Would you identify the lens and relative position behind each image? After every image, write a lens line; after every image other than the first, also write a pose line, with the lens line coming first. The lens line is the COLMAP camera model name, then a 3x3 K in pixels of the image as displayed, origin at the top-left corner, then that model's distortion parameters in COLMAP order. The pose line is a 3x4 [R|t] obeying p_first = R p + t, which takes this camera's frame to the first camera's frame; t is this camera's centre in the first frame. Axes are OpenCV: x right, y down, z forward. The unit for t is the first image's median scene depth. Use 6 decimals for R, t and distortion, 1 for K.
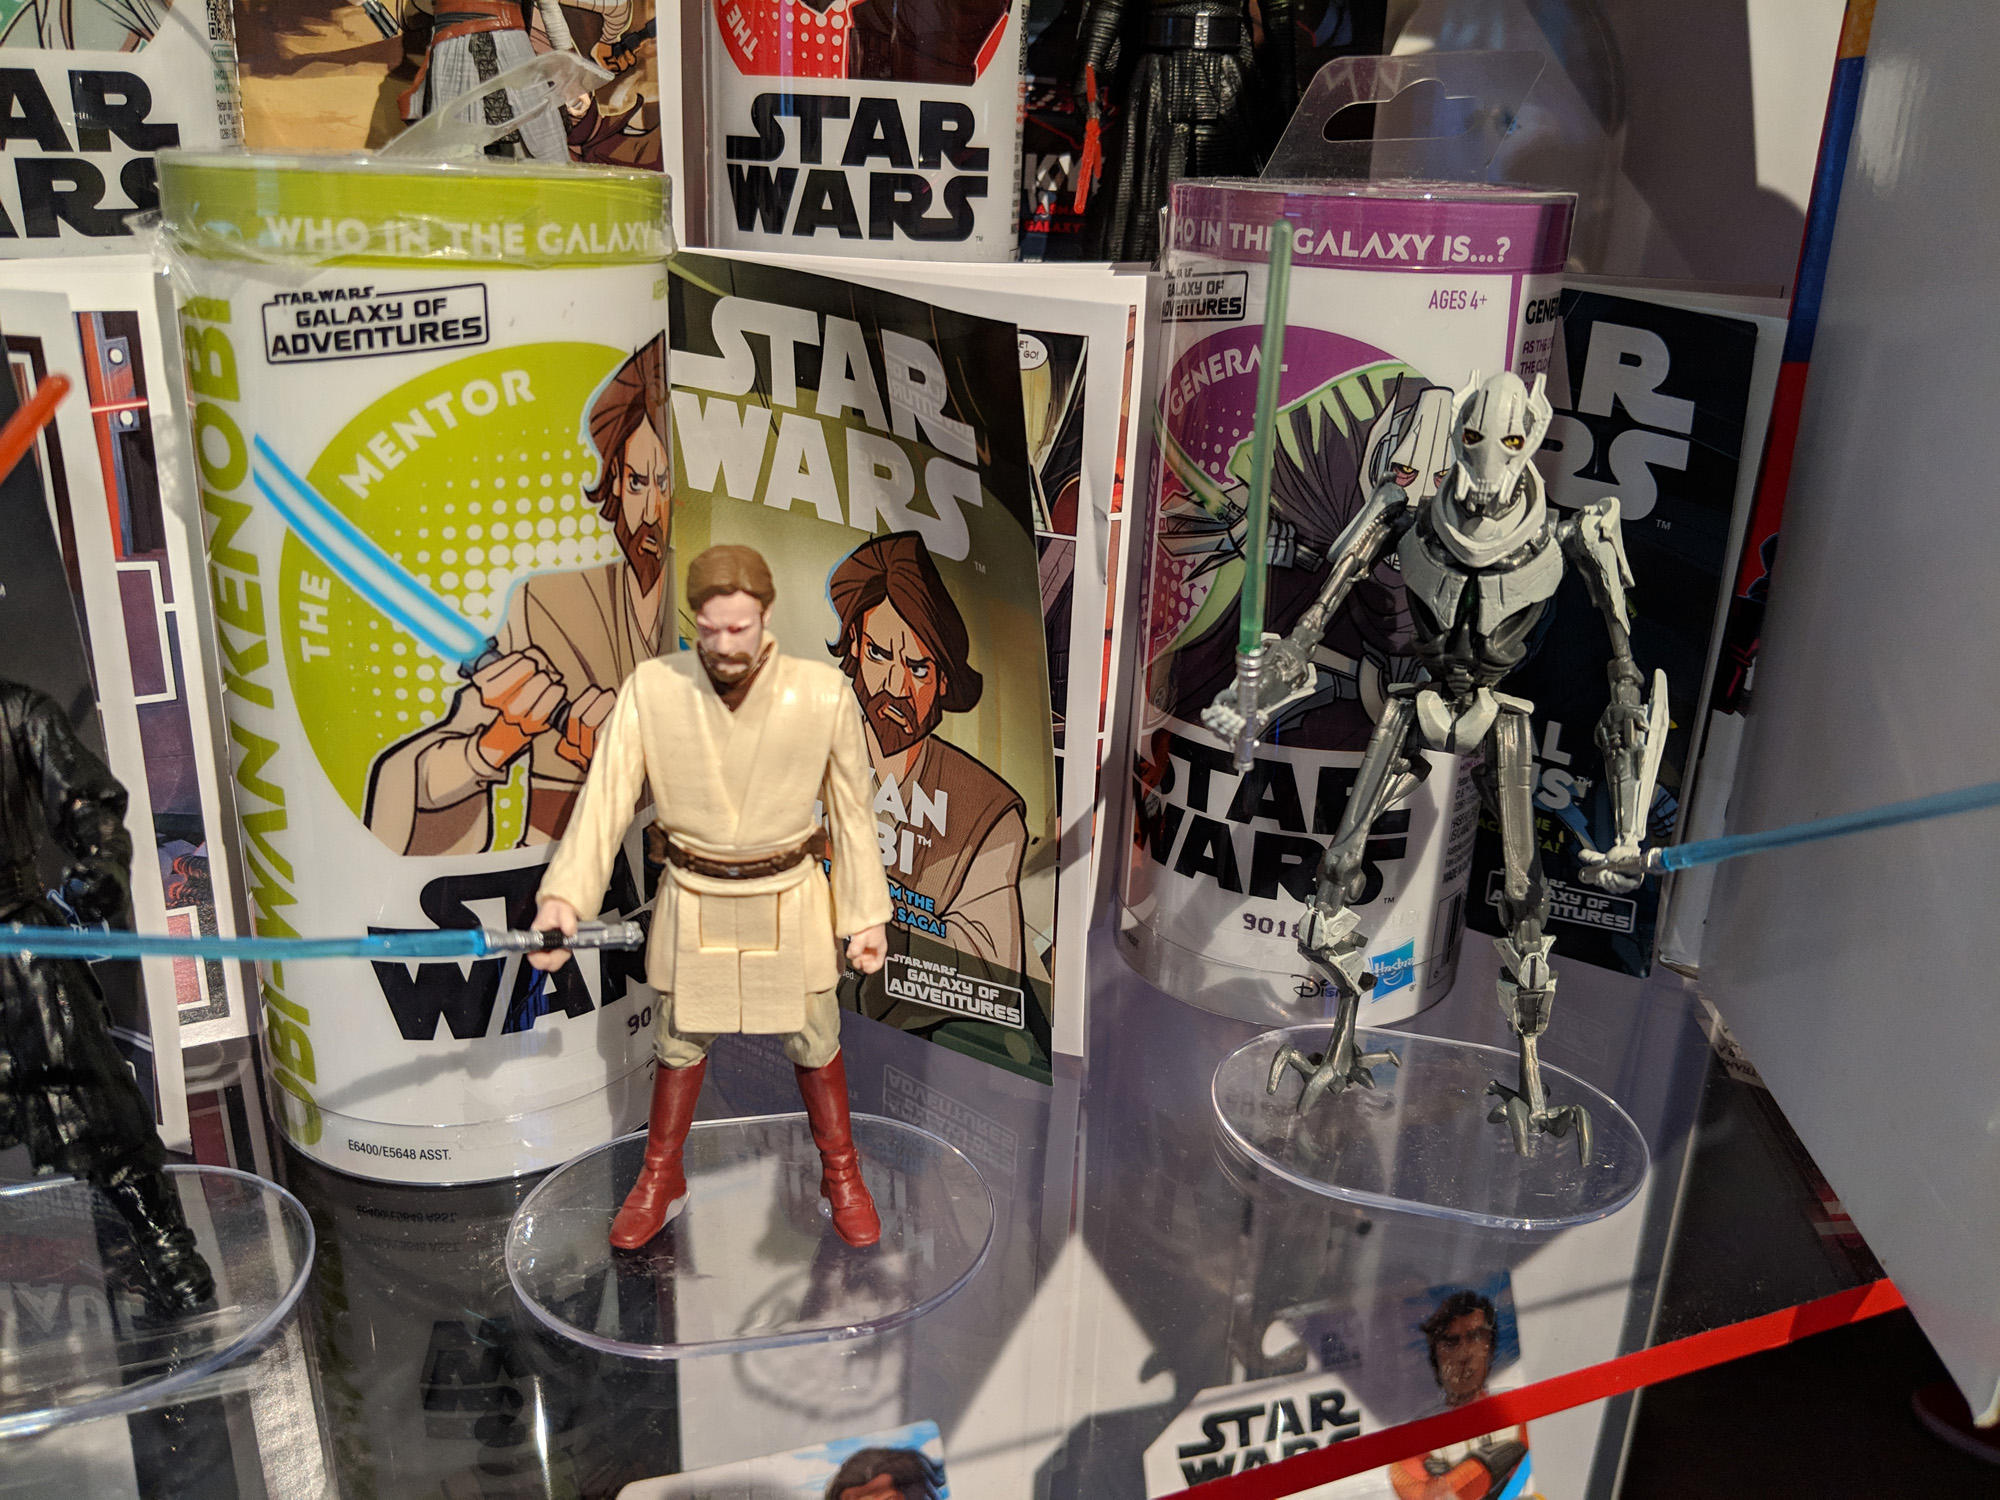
lens RADIAL K [[1581.0, 0, 1026.4], [0, 1581.0, 765.9], [0, 0, 1]] dist [0.070701, -0.216267]
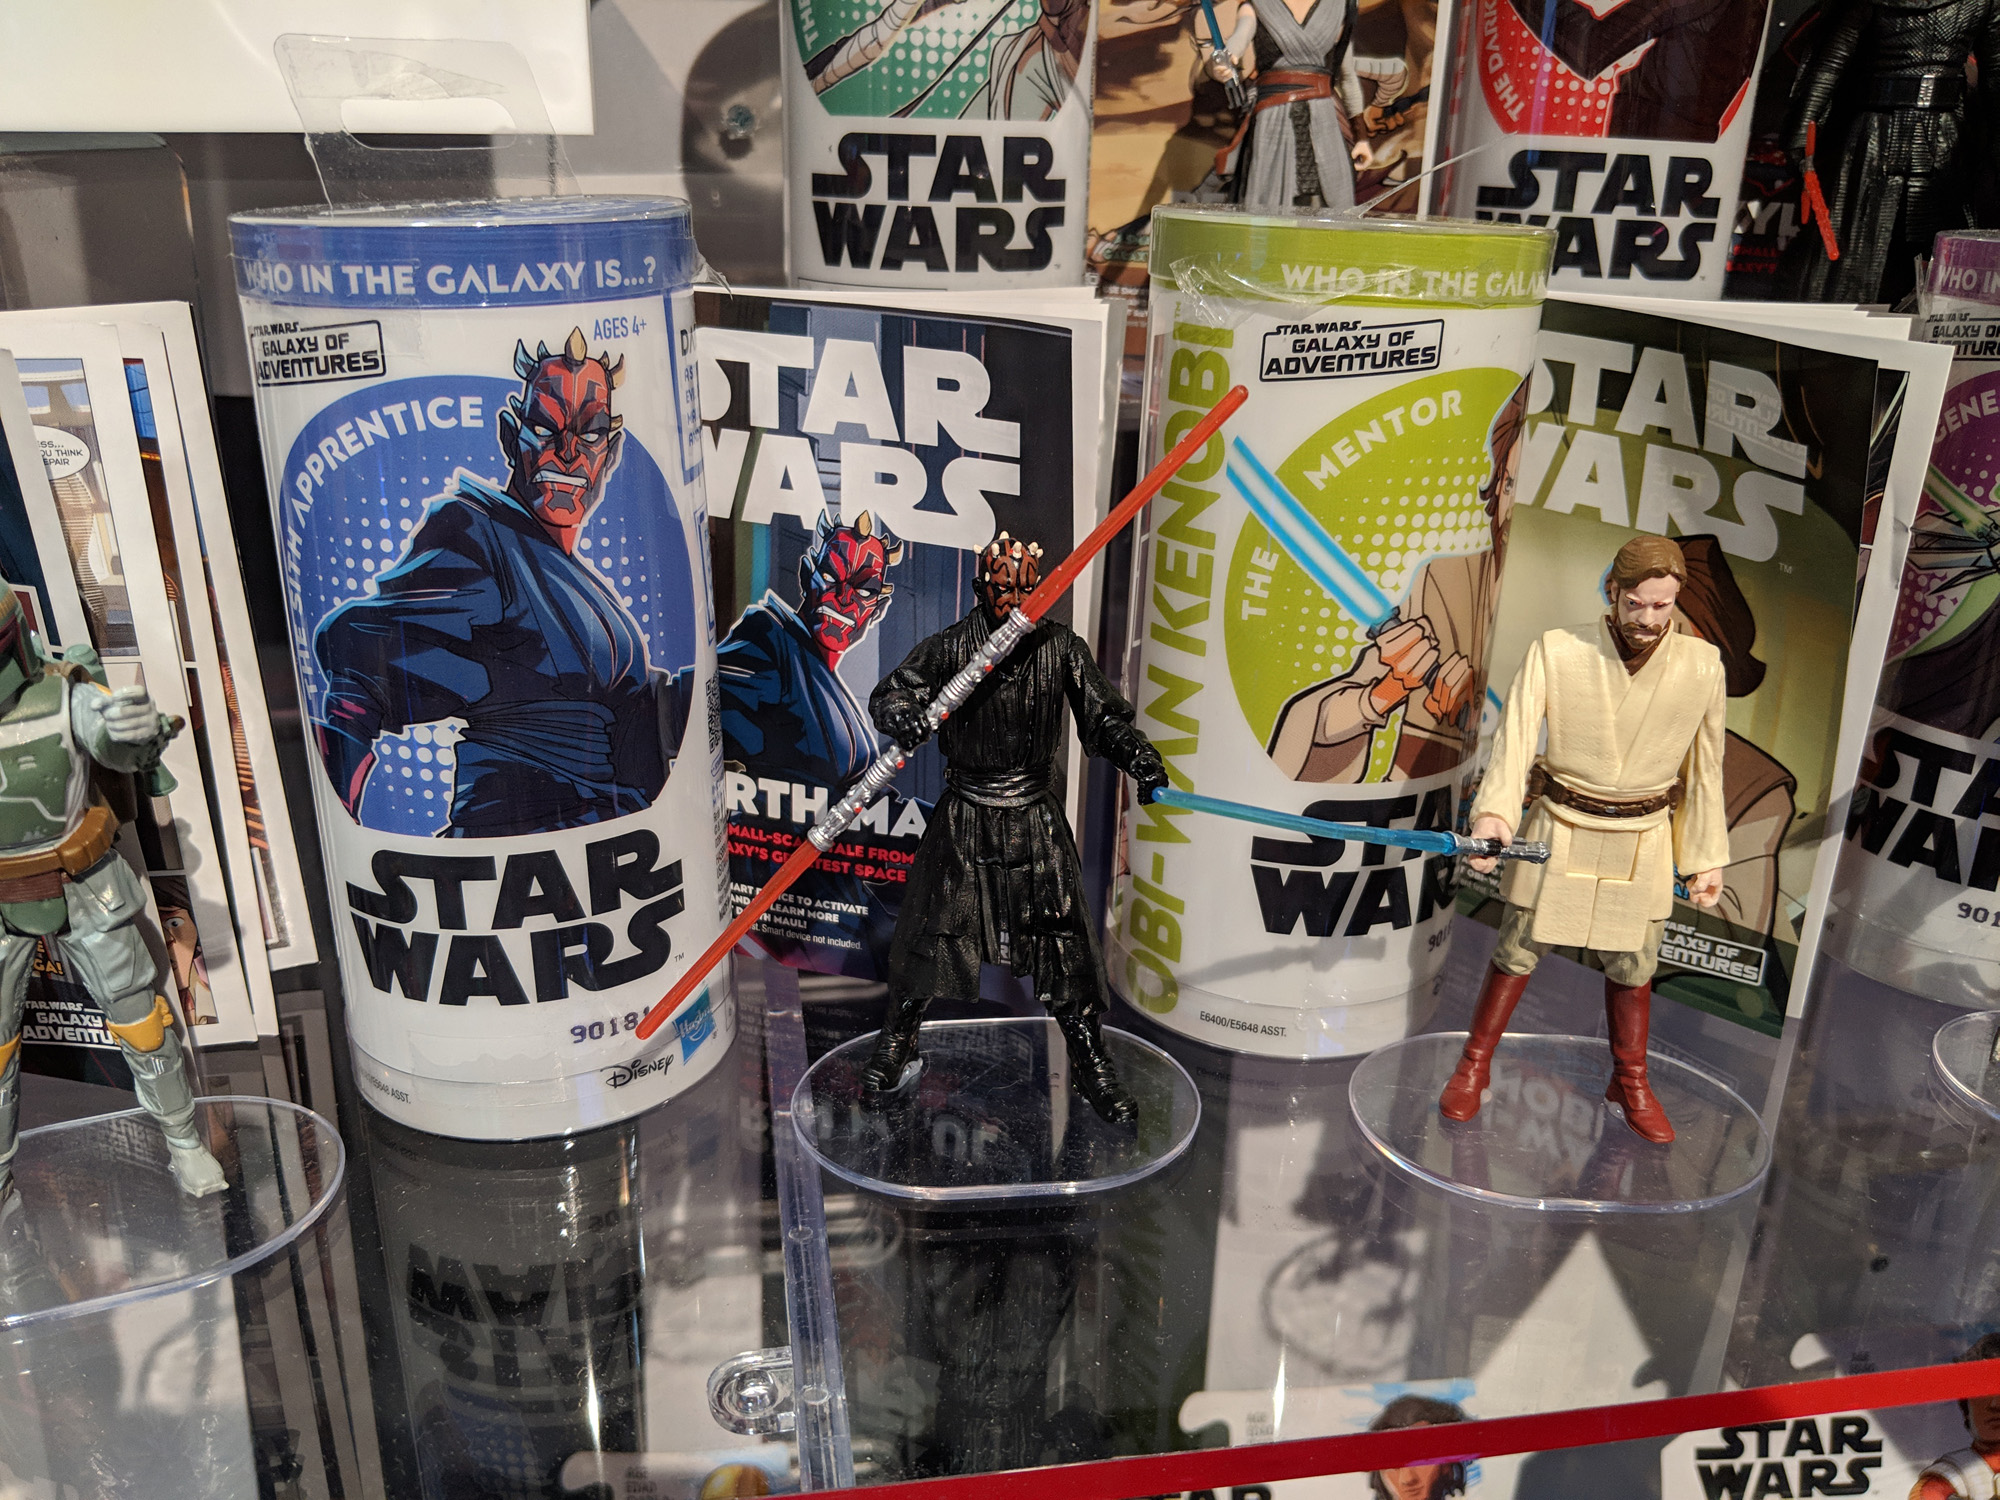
lens RADIAL K [[1581.0, 0, 1026.4], [0, 1581.0, 765.9], [0, 0, 1]] dist [0.070701, -0.216267]
pose [[0.972804, 0.069390, -0.220991, -0.325766], [-0.072102, 0.997388, -0.004216, 0.065494], [0.220122, 0.020035, 0.975267, -0.248370]]
